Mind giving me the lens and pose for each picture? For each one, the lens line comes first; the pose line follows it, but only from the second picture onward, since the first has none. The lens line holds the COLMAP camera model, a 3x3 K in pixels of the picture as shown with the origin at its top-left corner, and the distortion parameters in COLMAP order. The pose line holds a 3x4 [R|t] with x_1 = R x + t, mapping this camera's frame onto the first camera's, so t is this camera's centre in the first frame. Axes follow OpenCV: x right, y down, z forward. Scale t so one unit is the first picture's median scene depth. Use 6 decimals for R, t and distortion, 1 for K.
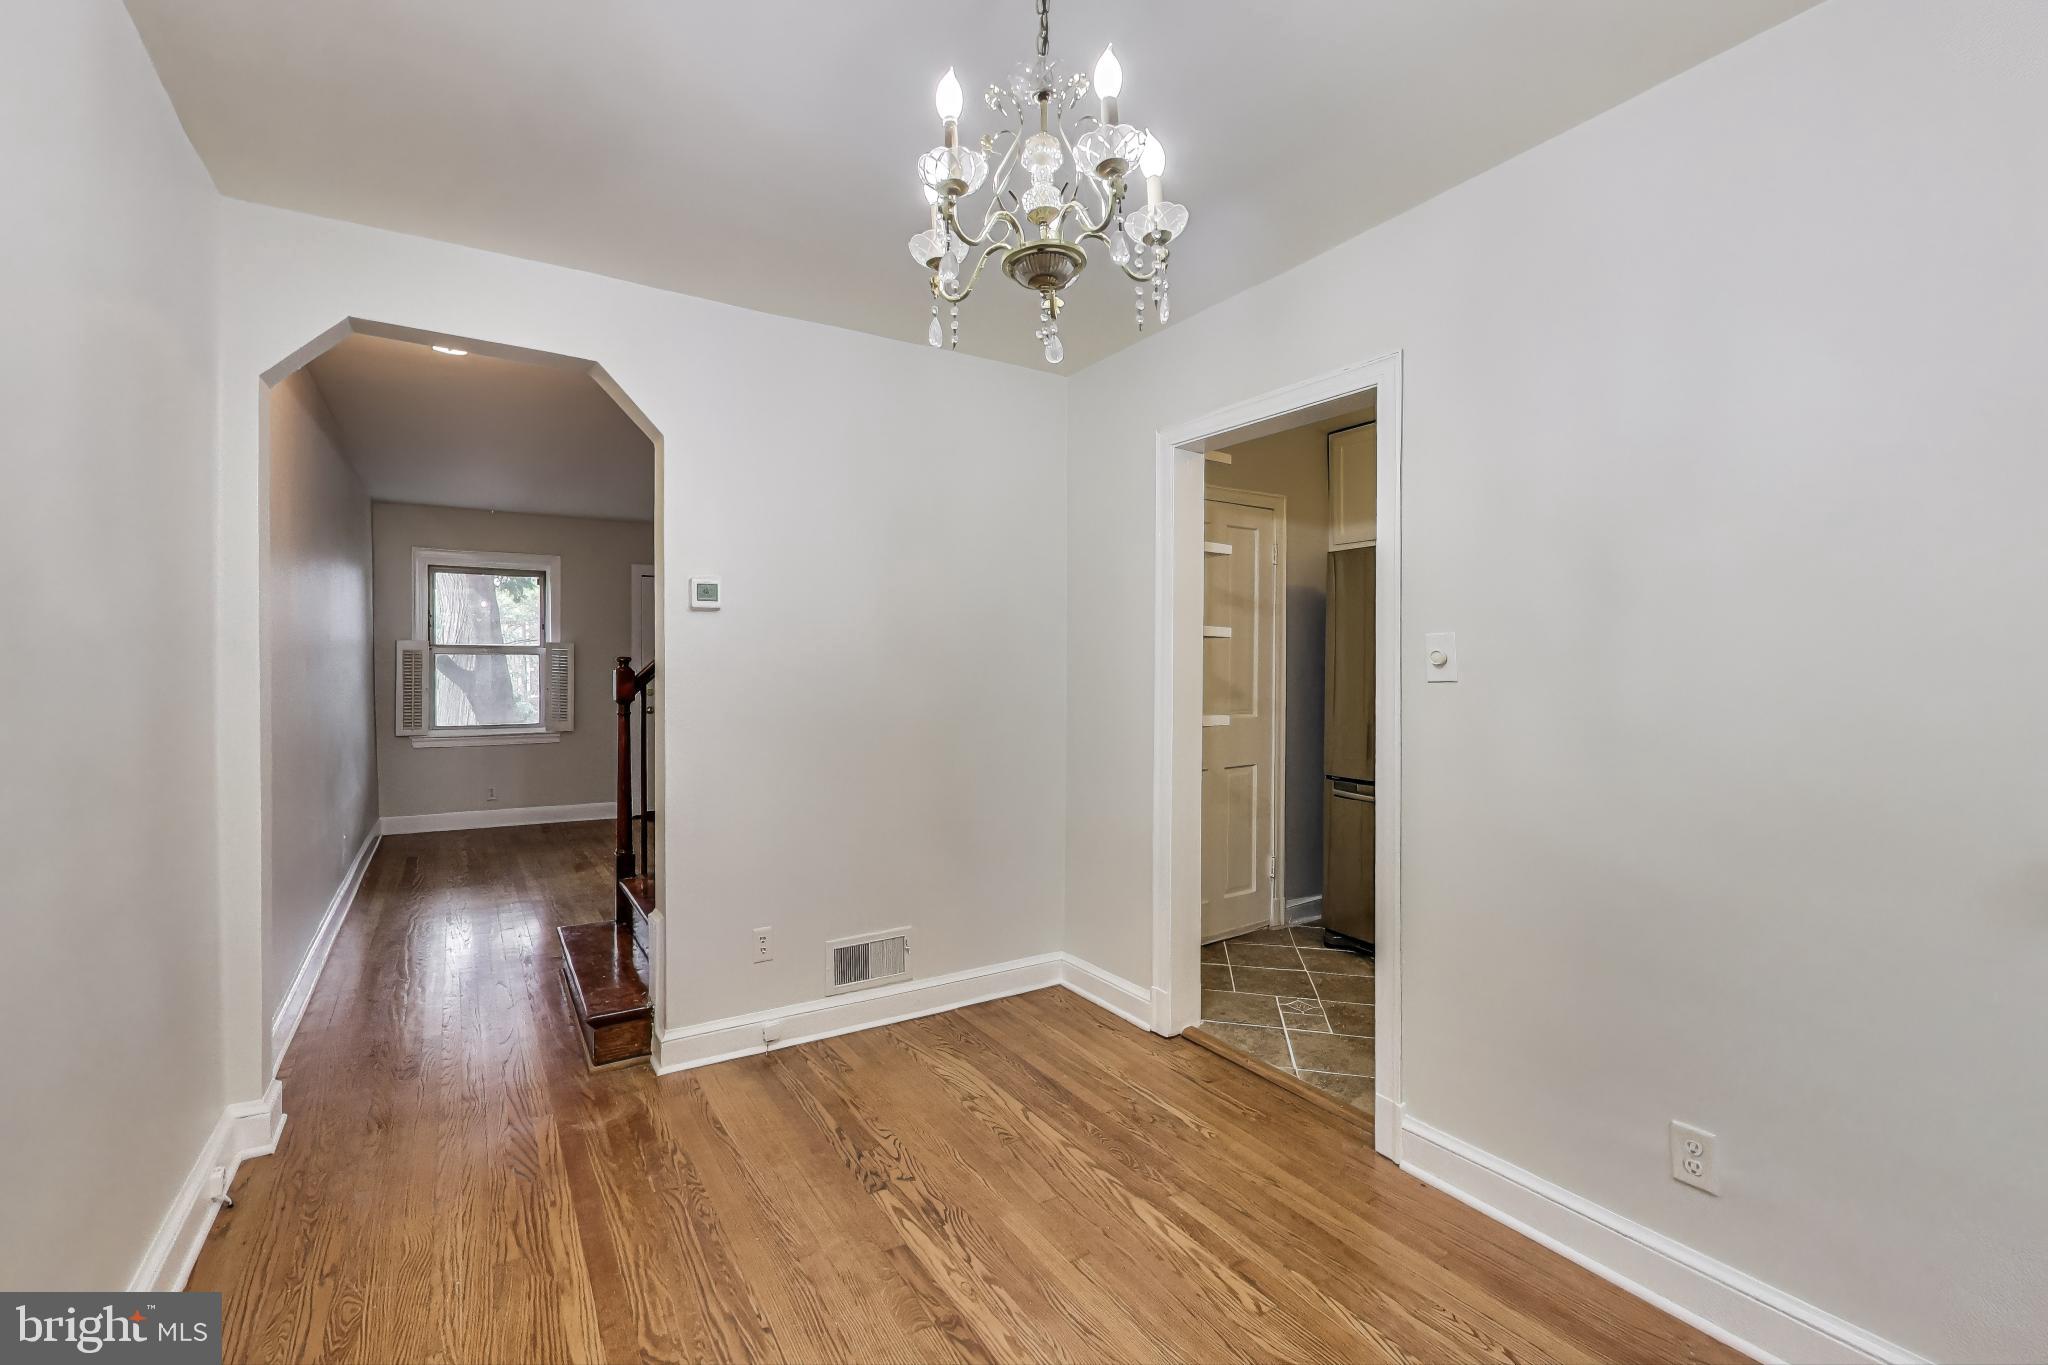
lens RADIAL K [[912.7, 0, 1040.5], [0, 912.7, 673.6], [0, 0, 1]] dist [-0.003275, -0.000190]
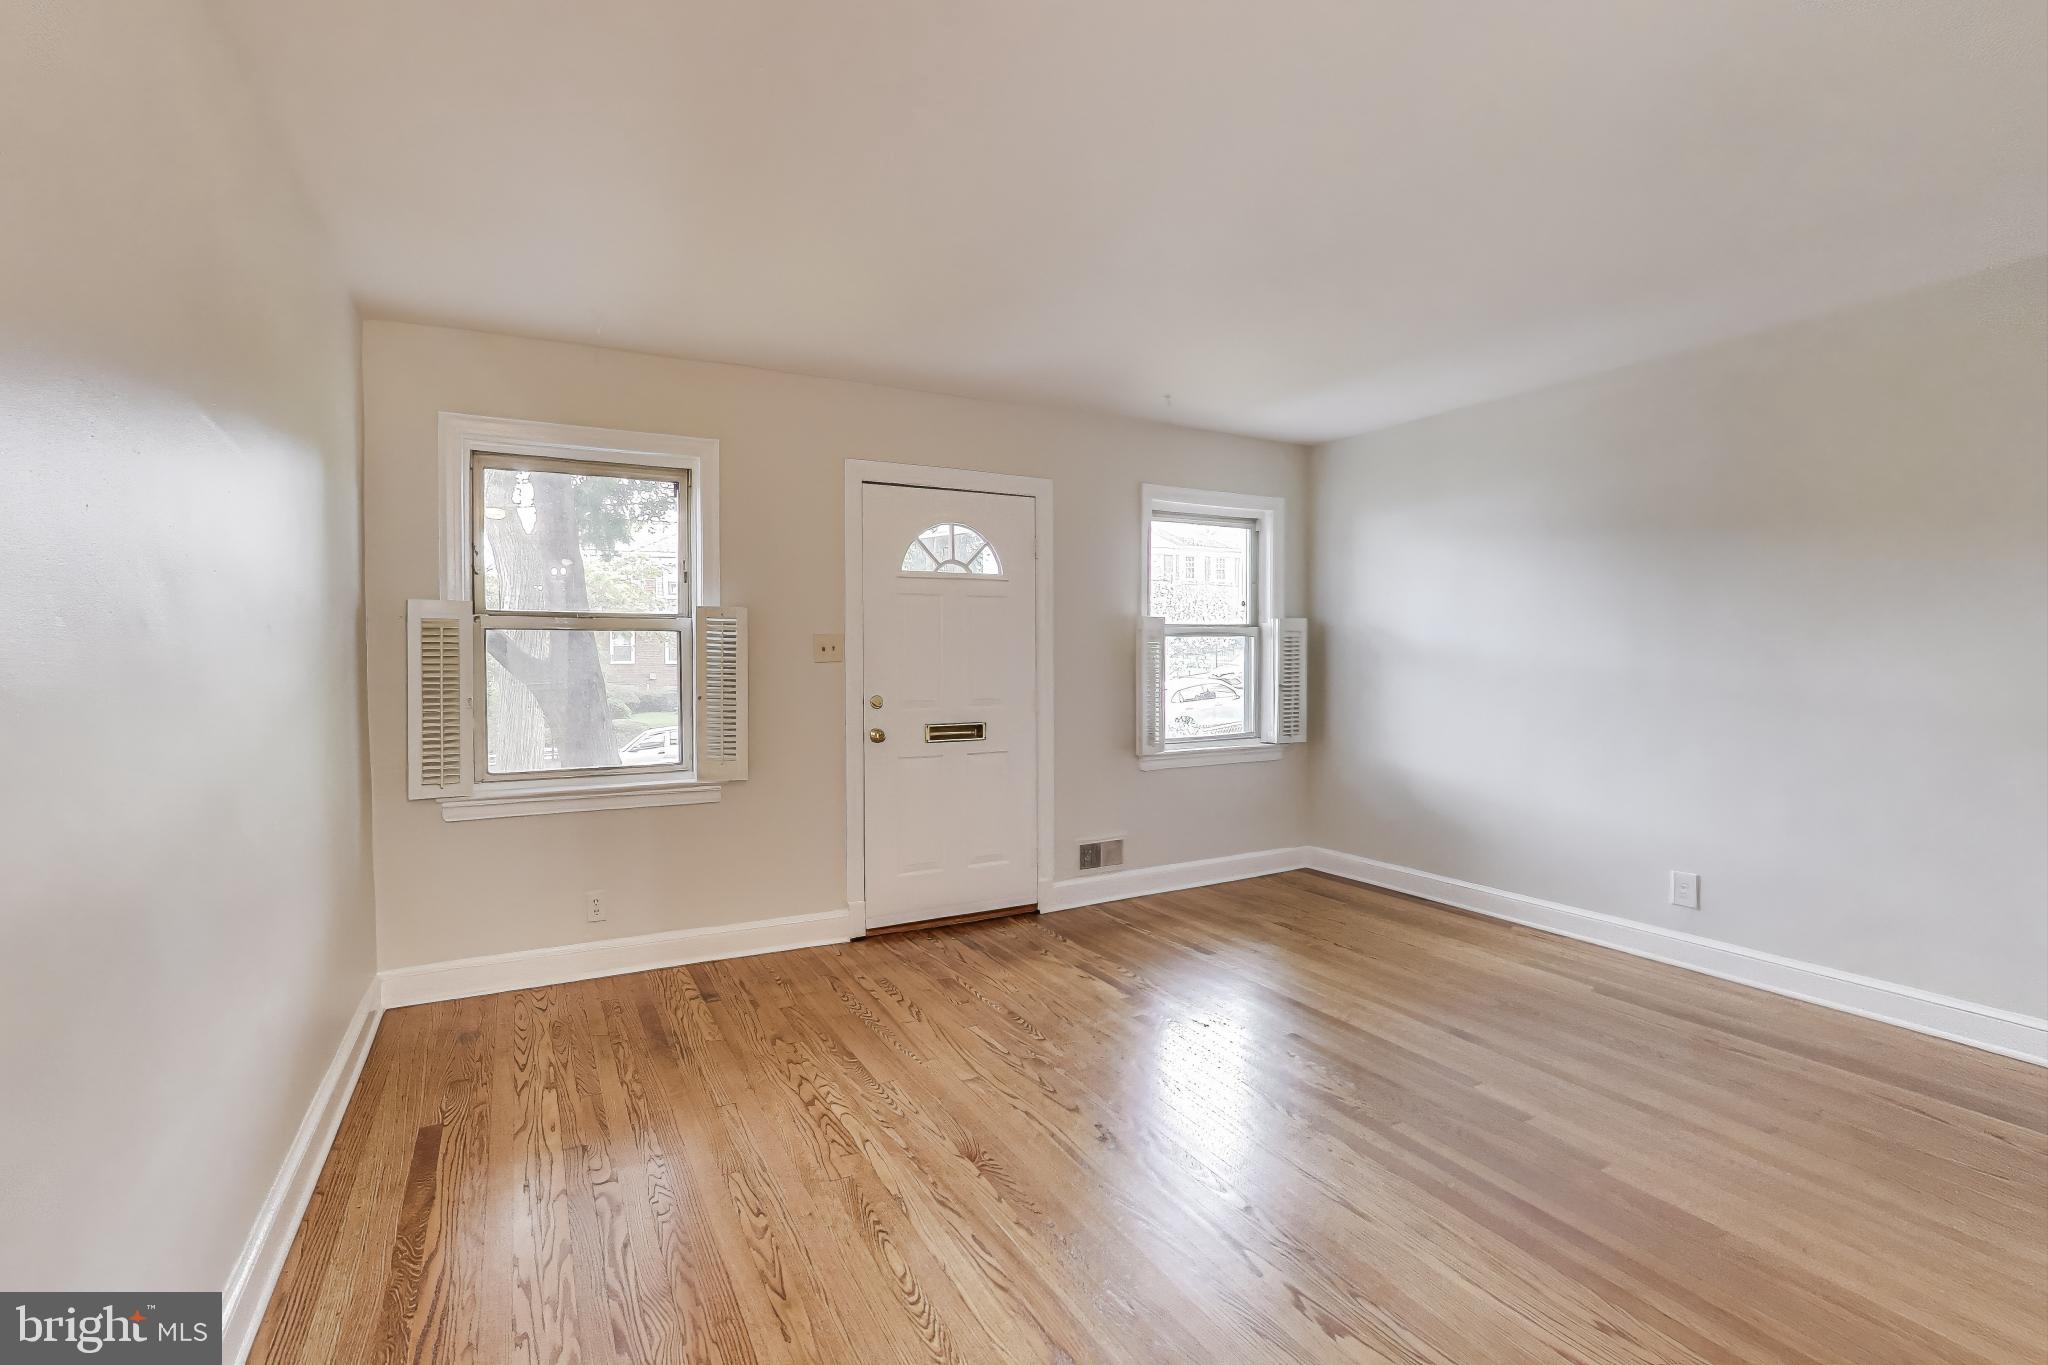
lens RADIAL K [[912.7, 0, 1009.6], [0, 912.7, 681.6], [0, 0, 1]] dist [-0.003275, -0.000190]
pose [[0.998056, 0.001869, -0.062295, -0.338777], [-0.000417, 0.999728, 0.023309, -0.004166], [0.062322, -0.023238, 0.997786, 0.507673]]
